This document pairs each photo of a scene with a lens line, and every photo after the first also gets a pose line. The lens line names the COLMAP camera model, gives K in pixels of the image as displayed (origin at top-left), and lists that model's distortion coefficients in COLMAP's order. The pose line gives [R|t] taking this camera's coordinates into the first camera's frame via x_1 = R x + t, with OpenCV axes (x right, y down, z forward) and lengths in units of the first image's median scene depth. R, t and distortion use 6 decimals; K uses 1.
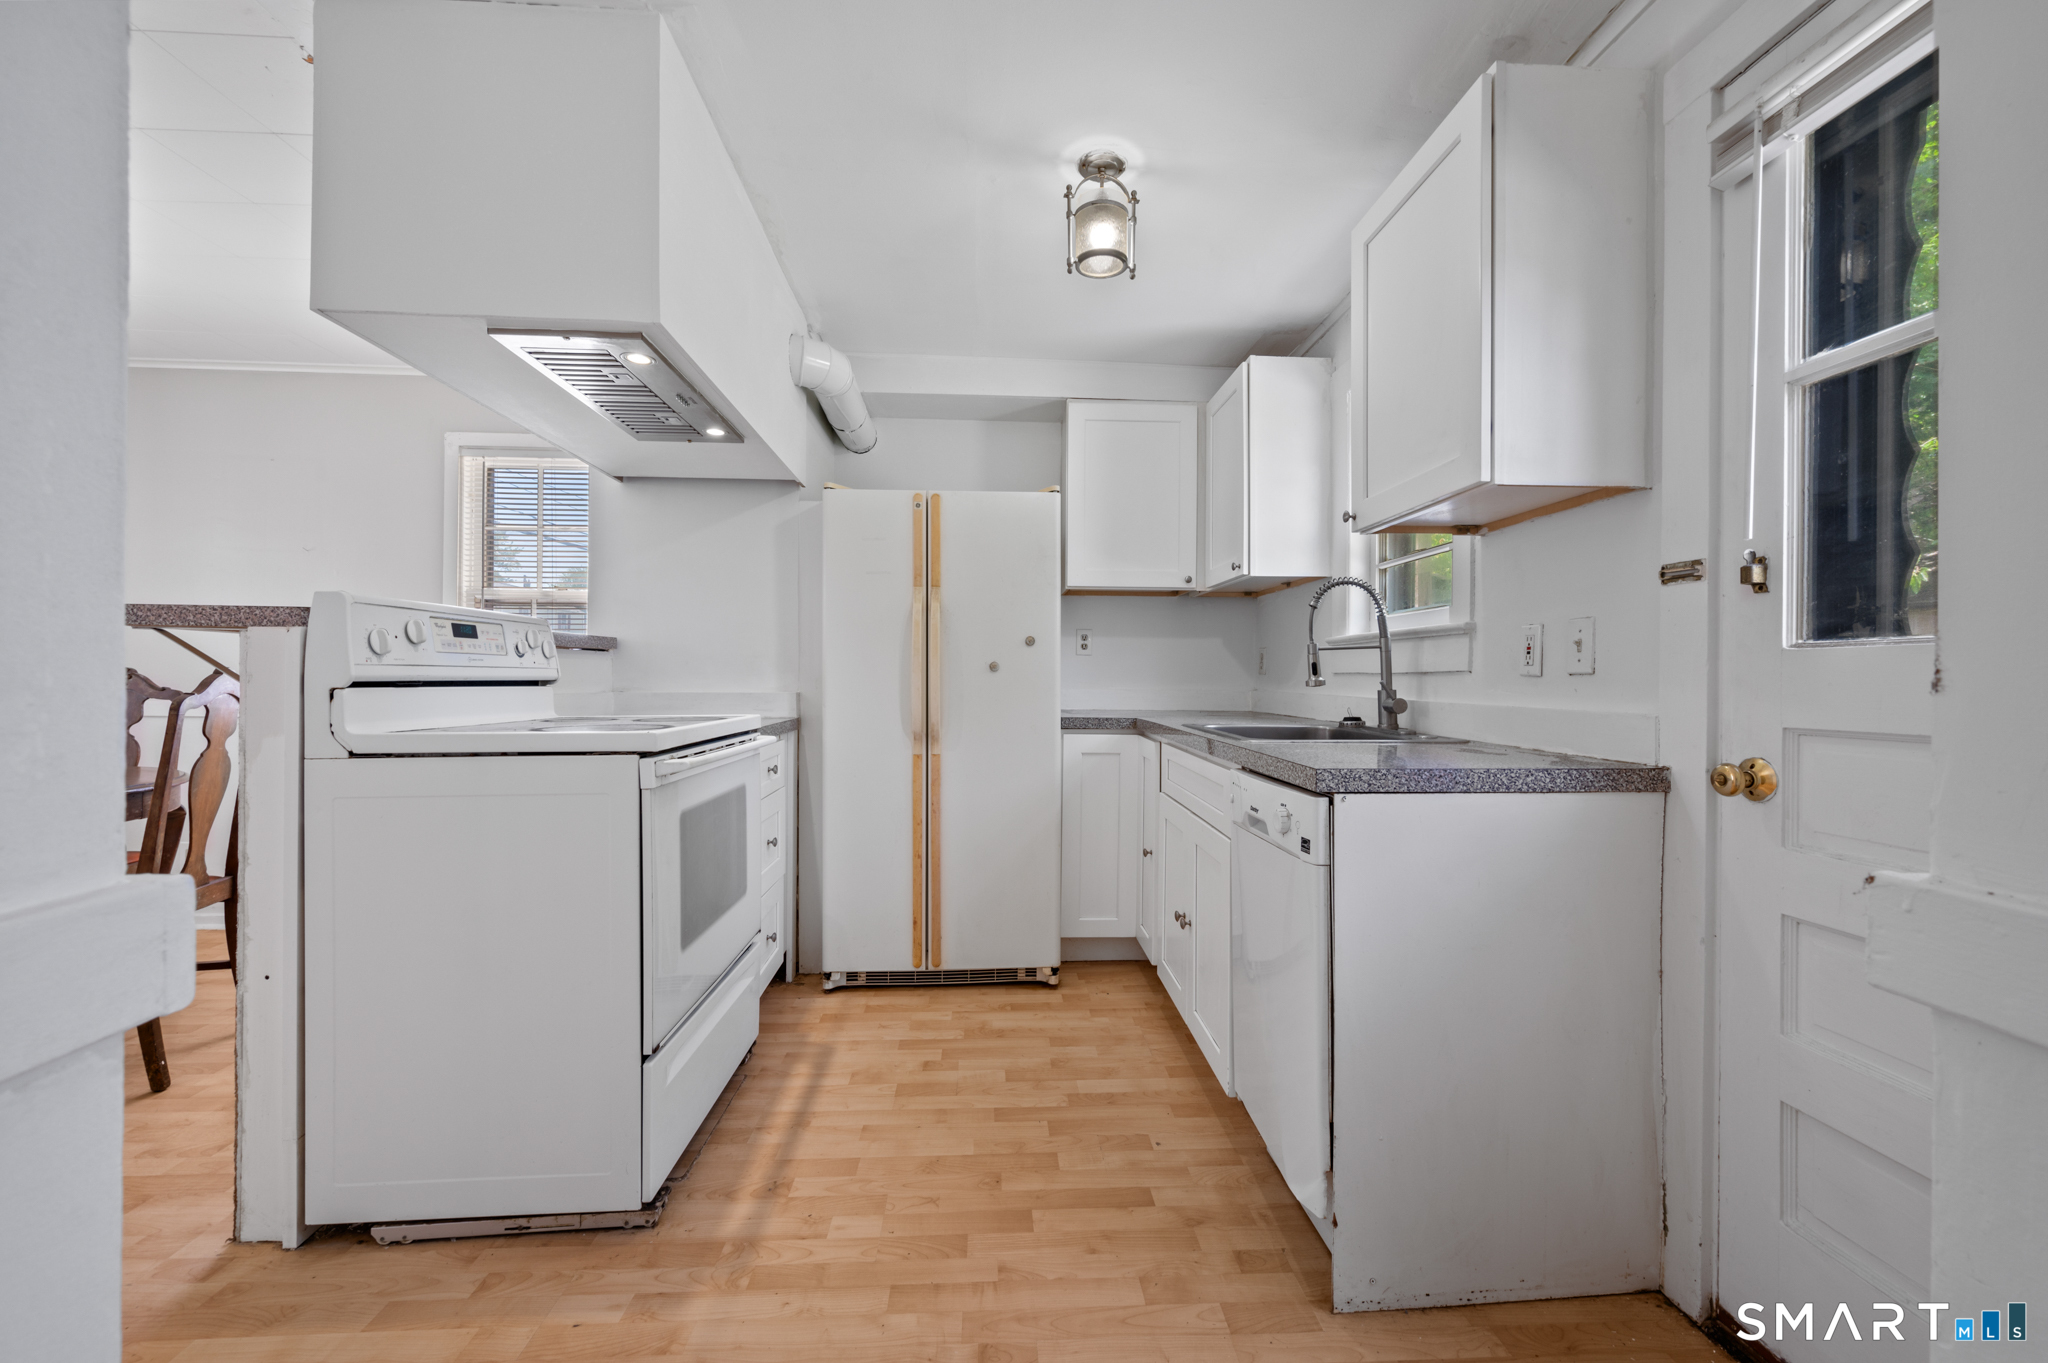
lens RADIAL K [[826.3, 0, 1029.6], [0, 826.3, 677.7], [0, 0, 1]] dist [0.000815, 0.000287]
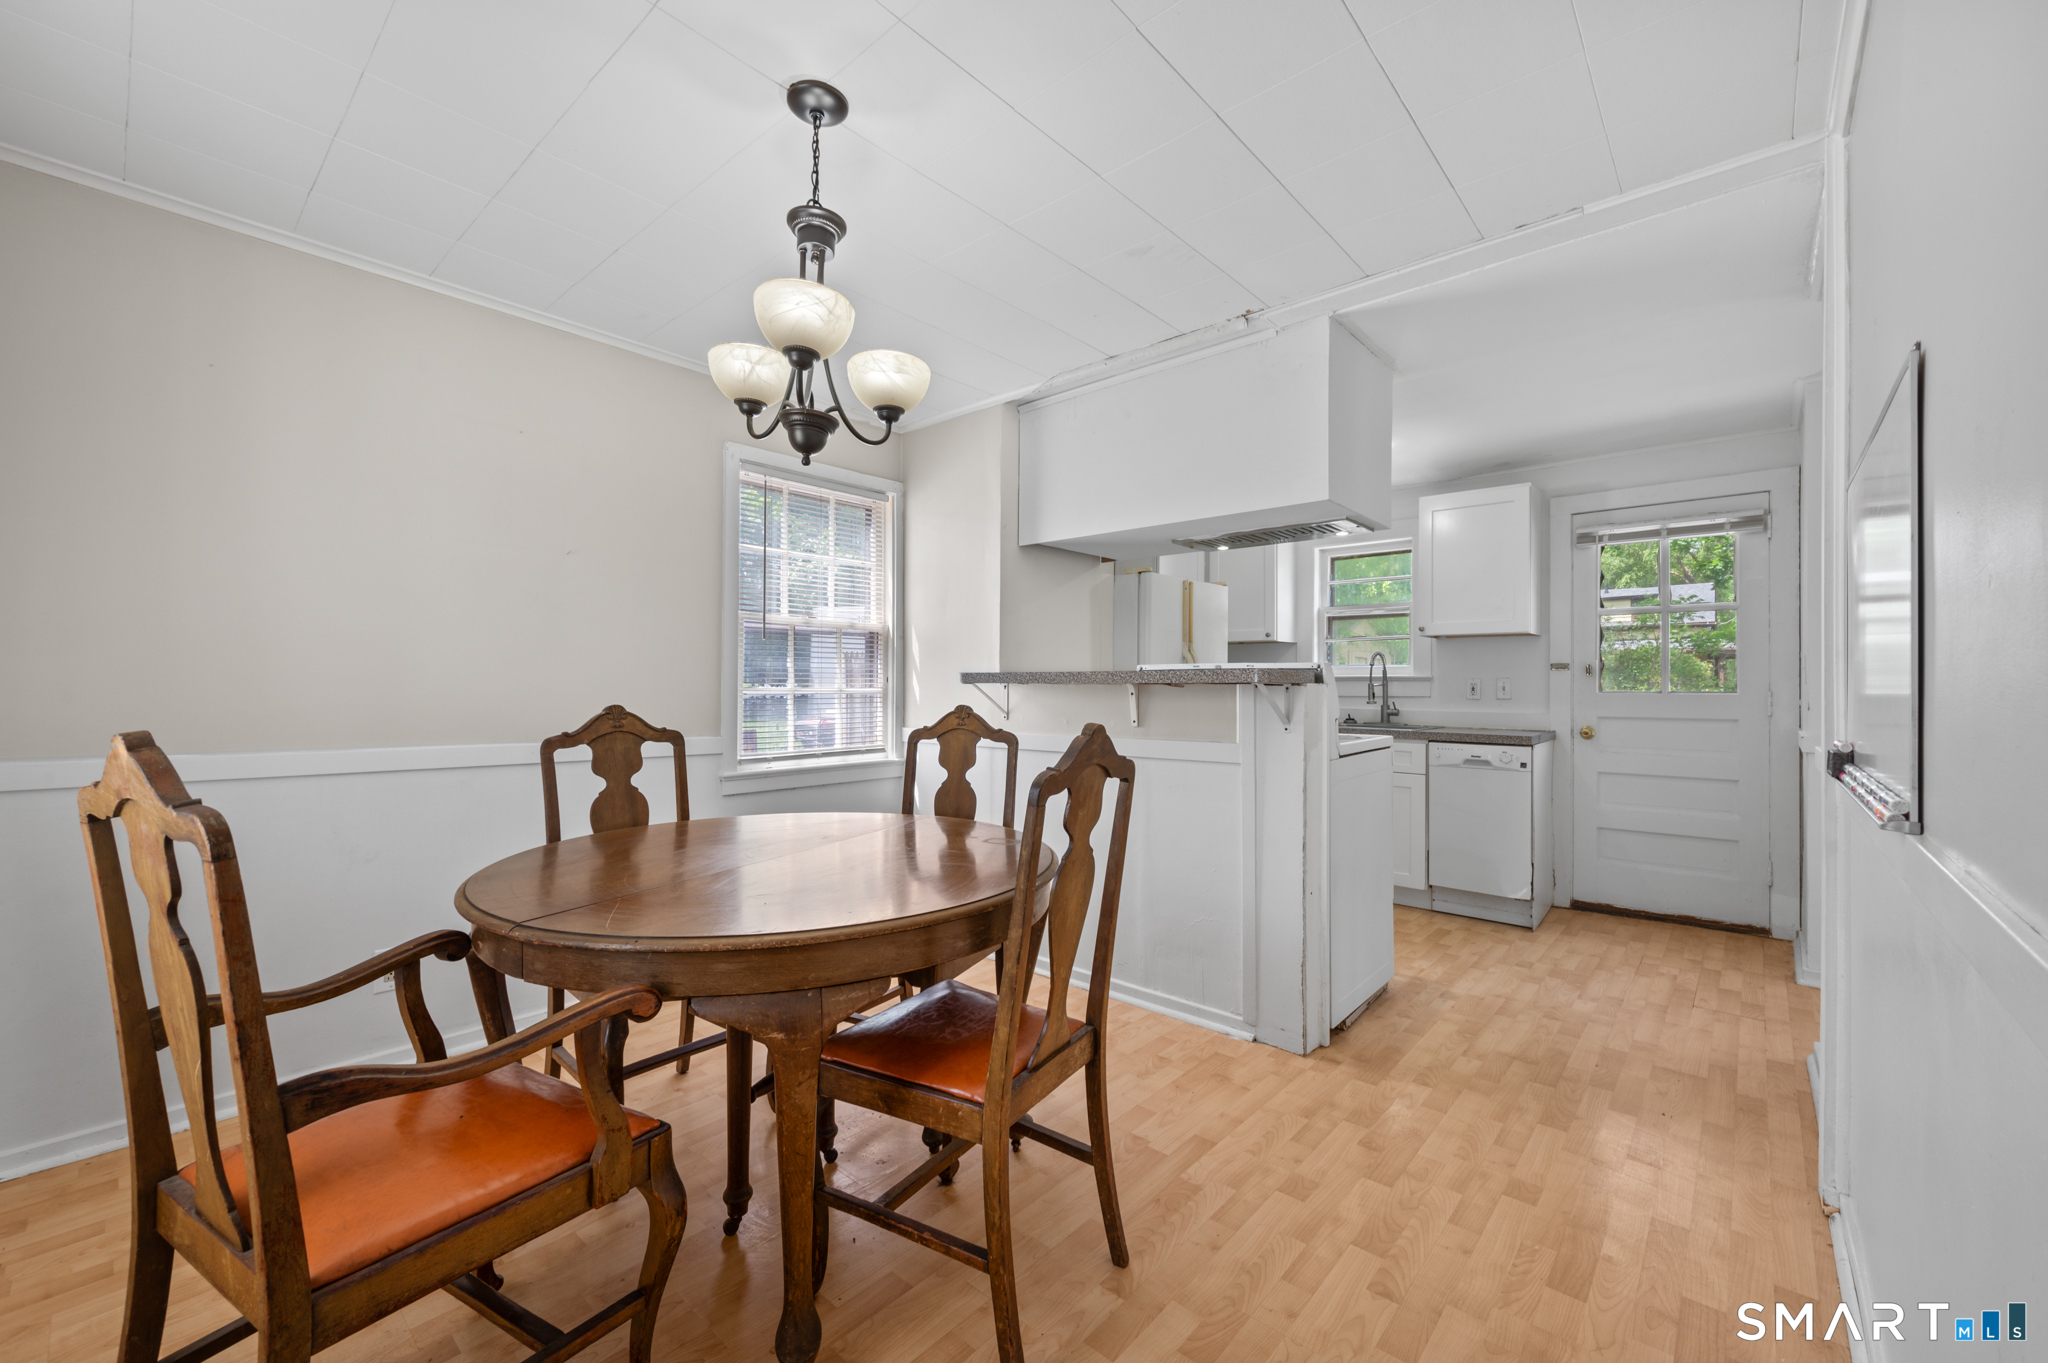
lens RADIAL K [[836.7, 0, 1033.2], [0, 836.7, 684.3], [0, 0, 1]] dist [0.000218, -0.000136]
pose [[0.695041, -0.001688, 0.718969, -1.954632], [-0.000158, 0.999997, 0.002501, -0.048991], [-0.718970, -0.001852, 0.695038, 0.177223]]
